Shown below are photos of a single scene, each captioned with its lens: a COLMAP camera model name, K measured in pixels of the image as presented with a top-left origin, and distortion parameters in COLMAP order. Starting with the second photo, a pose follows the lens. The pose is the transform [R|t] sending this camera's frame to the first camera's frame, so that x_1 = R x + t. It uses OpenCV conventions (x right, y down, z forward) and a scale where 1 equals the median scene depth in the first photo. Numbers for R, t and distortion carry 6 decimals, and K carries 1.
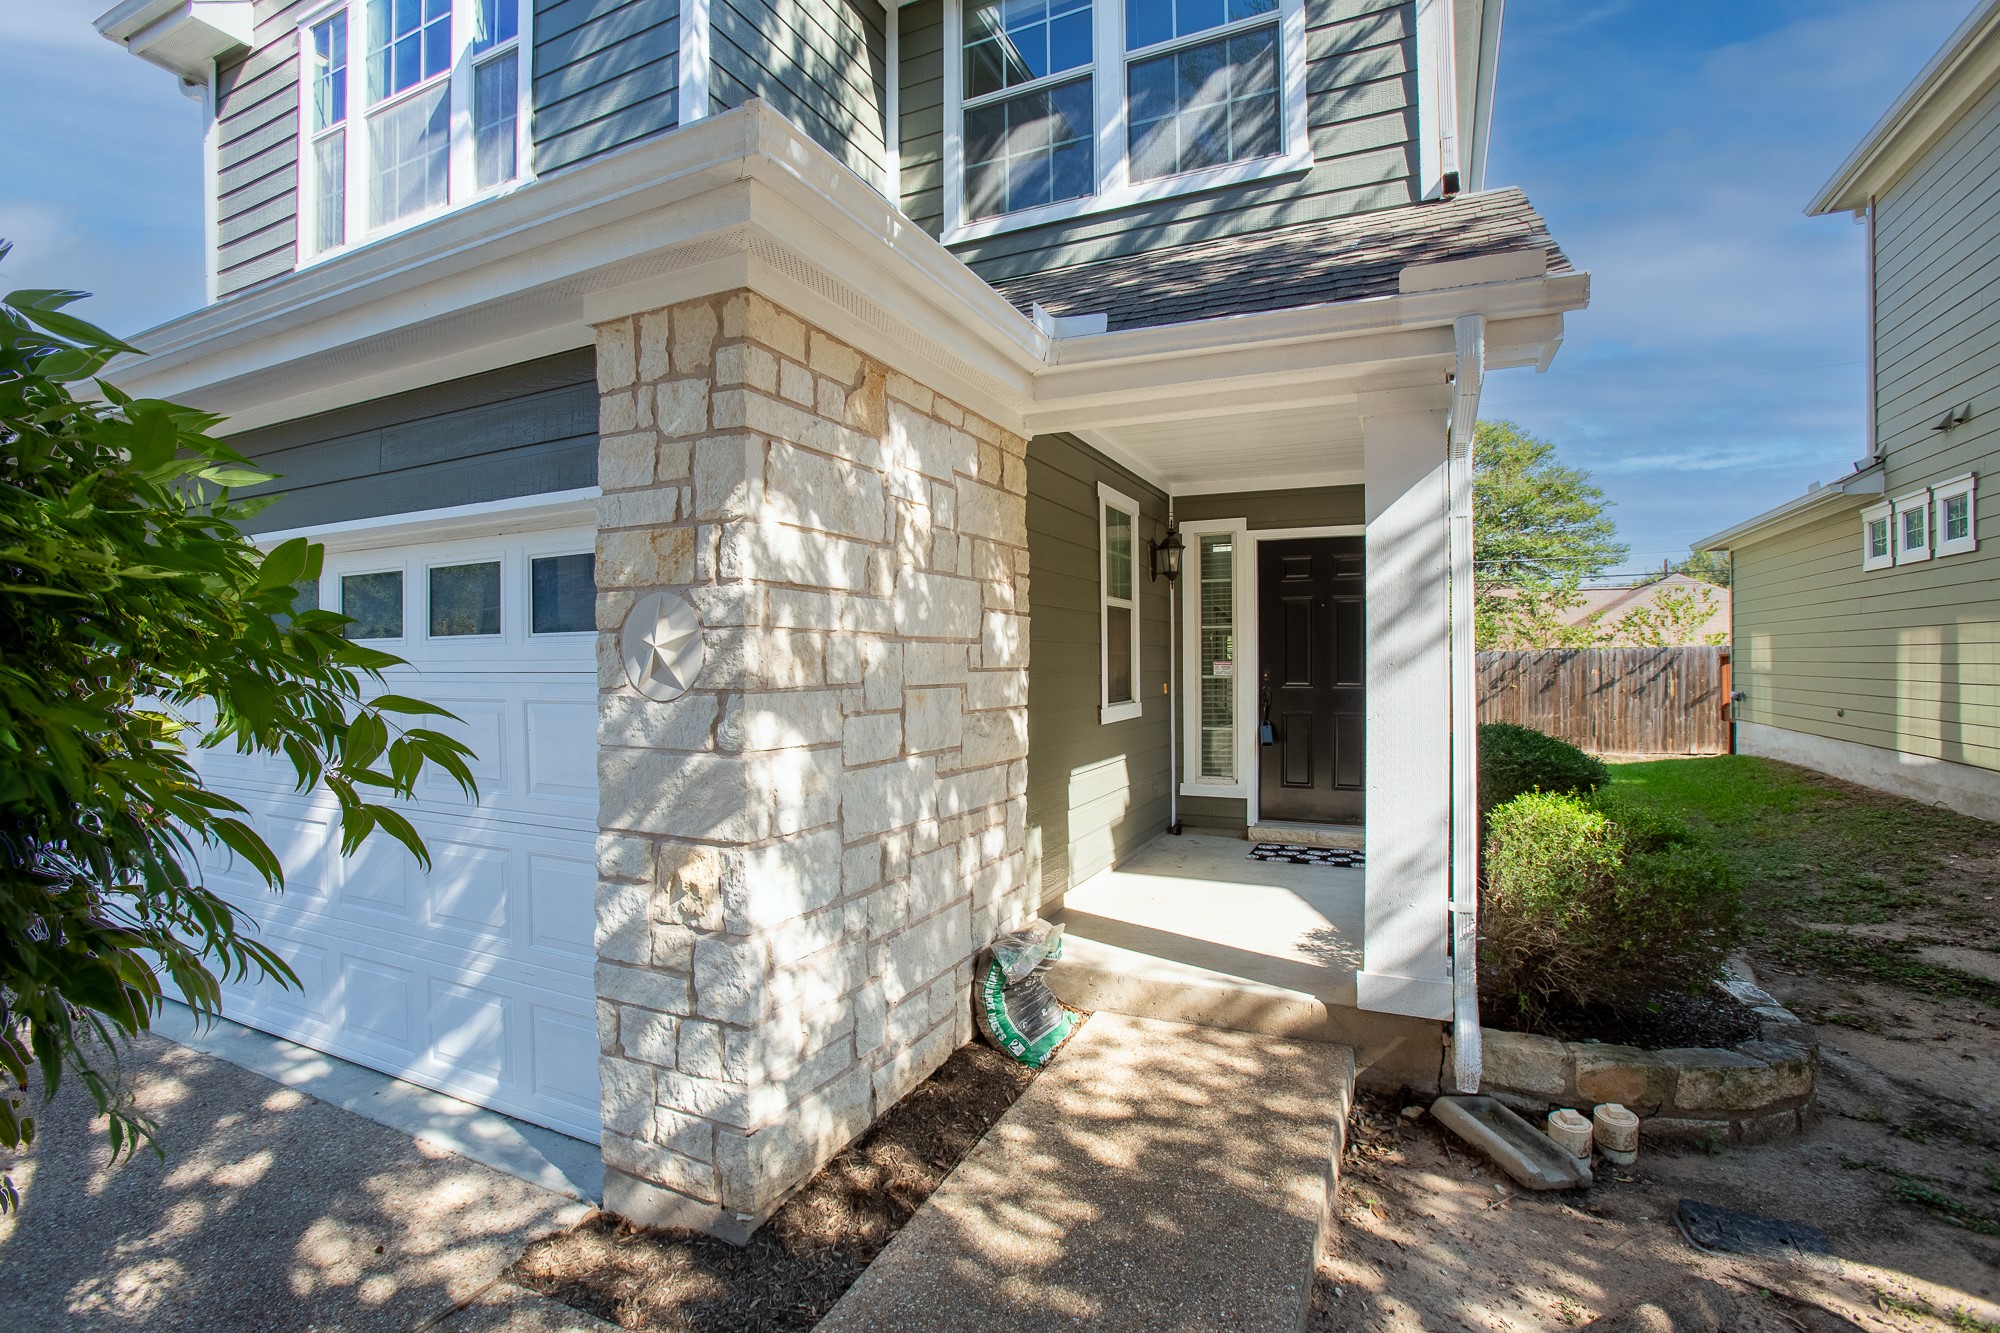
lens RADIAL K [[899.4, 0, 980.5], [0, 899.4, 660.2], [0, 0, 1]] dist [-0.016463, 0.009997]
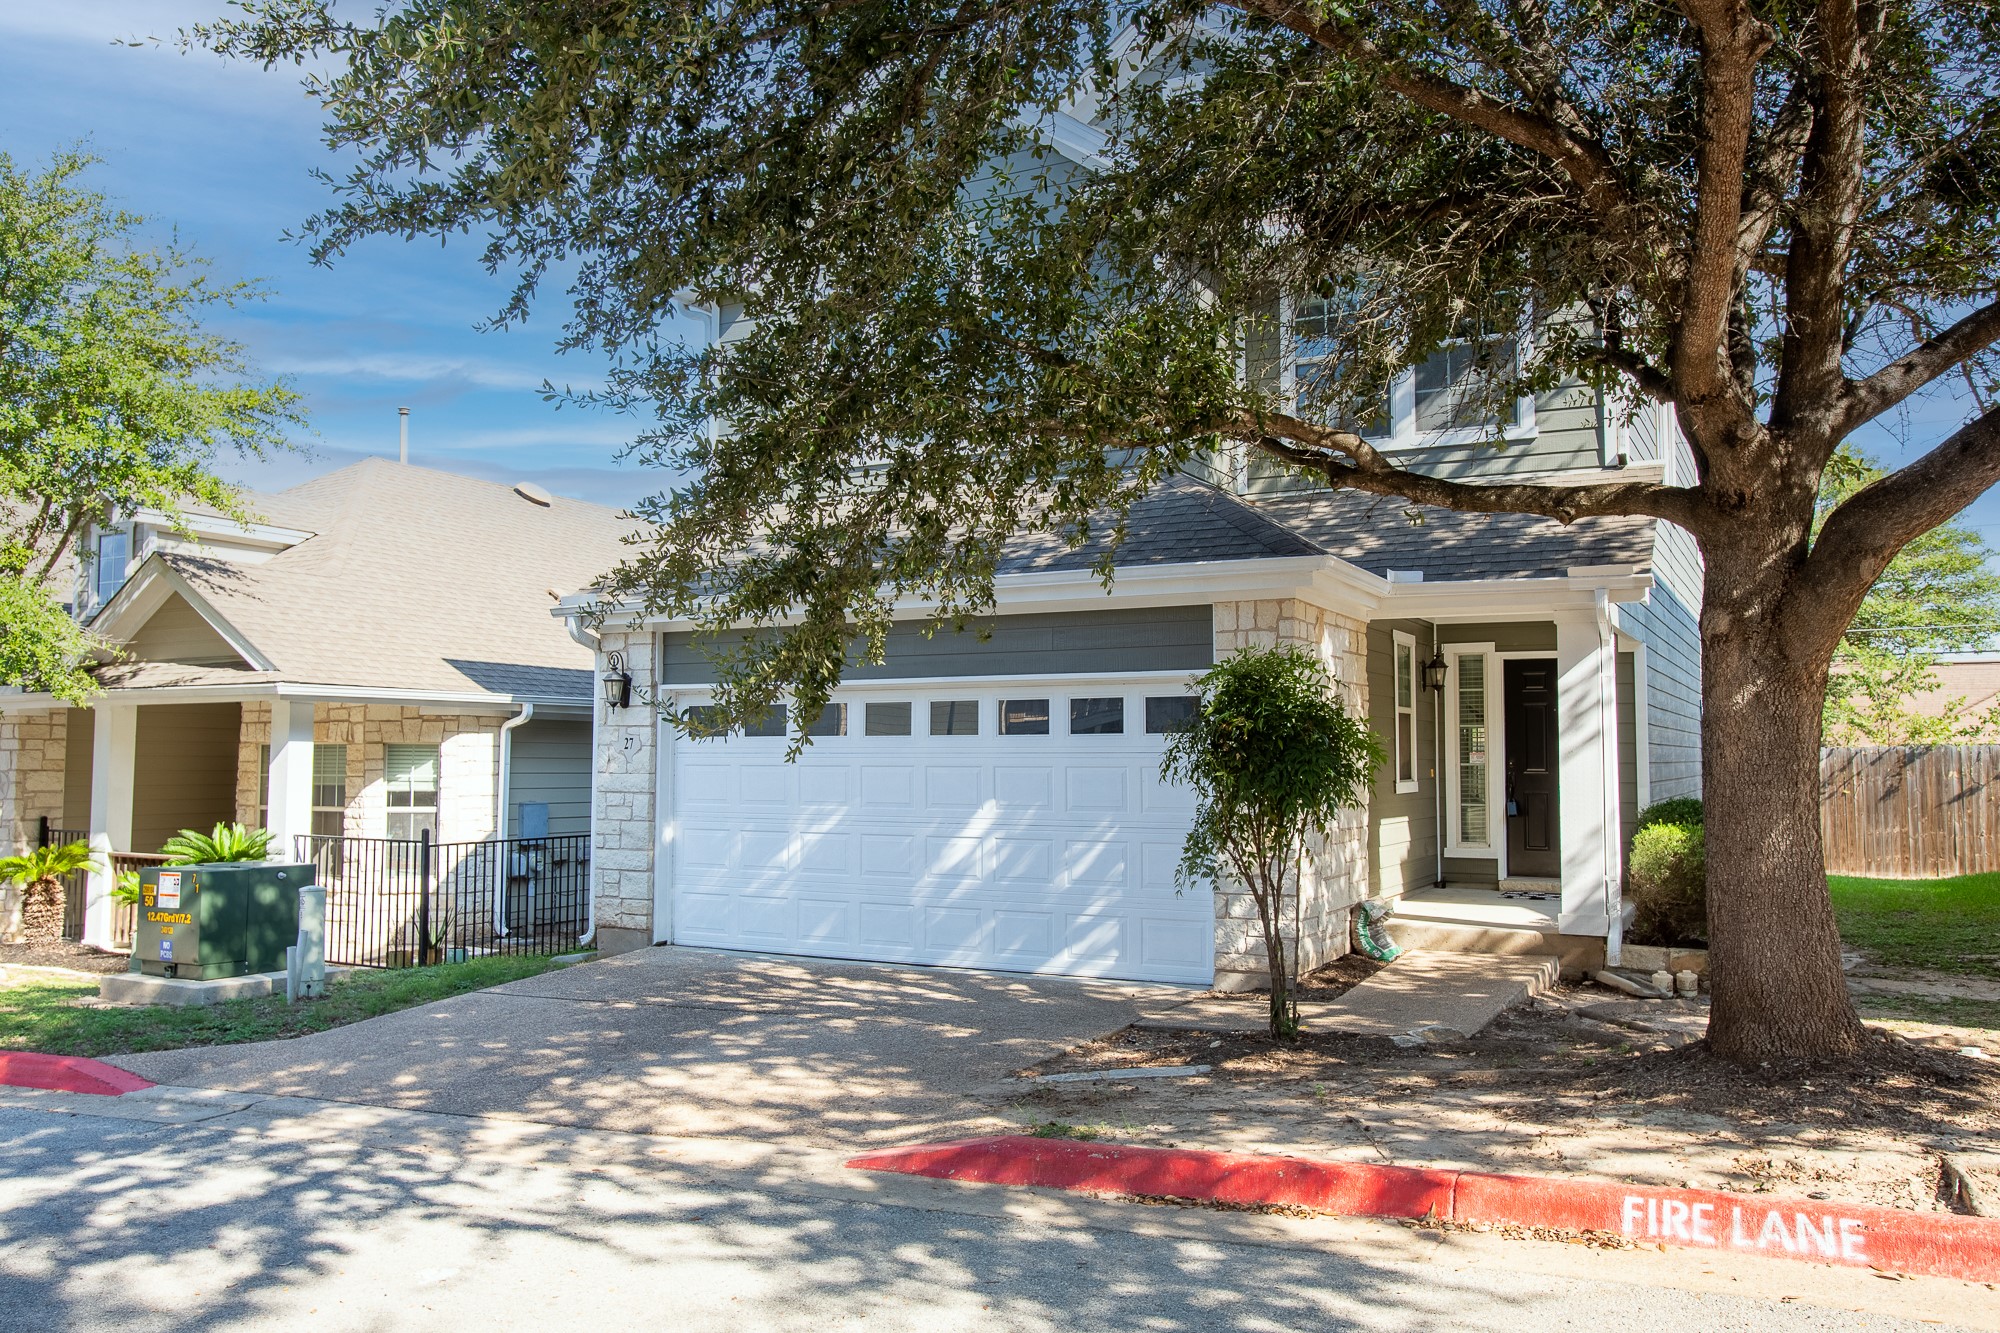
lens RADIAL K [[1564.6, 0, 1000.0], [0, 1564.6, 666.5], [0, 0, 1]] dist [0.077054, 0.000986]
pose [[0.999840, 0.006831, -0.016522, -0.406048], [-0.007736, 0.998437, -0.055356, 0.009199], [0.016118, 0.055475, 0.998330, -1.369968]]
